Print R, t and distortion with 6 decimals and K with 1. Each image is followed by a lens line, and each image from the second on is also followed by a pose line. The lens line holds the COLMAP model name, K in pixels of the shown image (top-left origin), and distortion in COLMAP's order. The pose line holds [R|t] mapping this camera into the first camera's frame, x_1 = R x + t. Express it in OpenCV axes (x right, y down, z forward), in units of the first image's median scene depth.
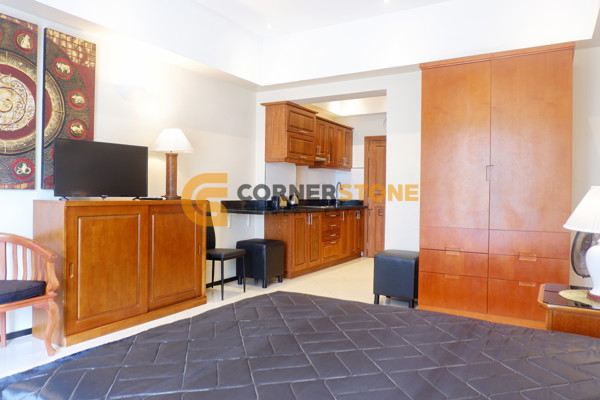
lens RADIAL K [[426.9, 0, 306.5], [0, 426.9, 201.7], [0, 0, 1]] dist [-0.037972, 0.023644]
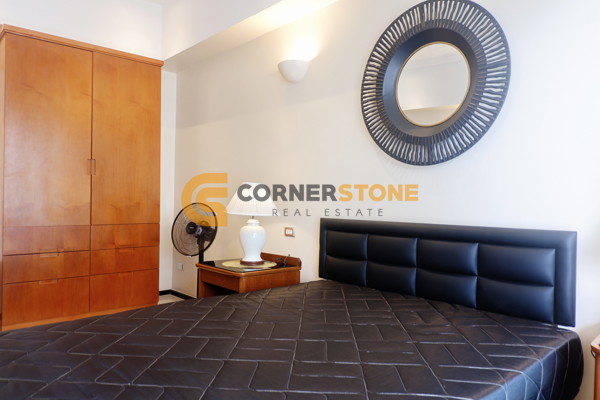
lens RADIAL K [[426.9, 0, 305.1], [0, 426.9, 202.2], [0, 0, 1]] dist [-0.037972, 0.023644]
pose [[0.286176, -0.010721, 0.958117, -0.342267], [0.010853, 0.999910, 0.007947, 0.010052], [-0.958116, 0.008124, 0.286266, 0.241948]]
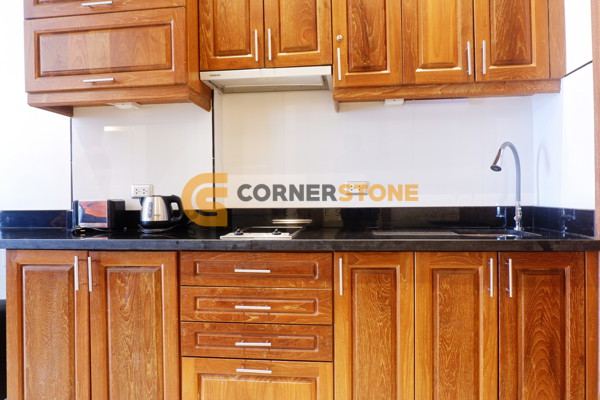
lens RADIAL K [[426.9, 0, 302.5], [0, 426.9, 198.3], [0, 0, 1]] dist [-0.037972, 0.023644]
pose [[0.397203, -0.011758, -0.917656, 0.529319], [-0.001471, 0.999908, -0.013449, -0.014154], [0.917730, 0.006692, 0.397149, 1.539037]]
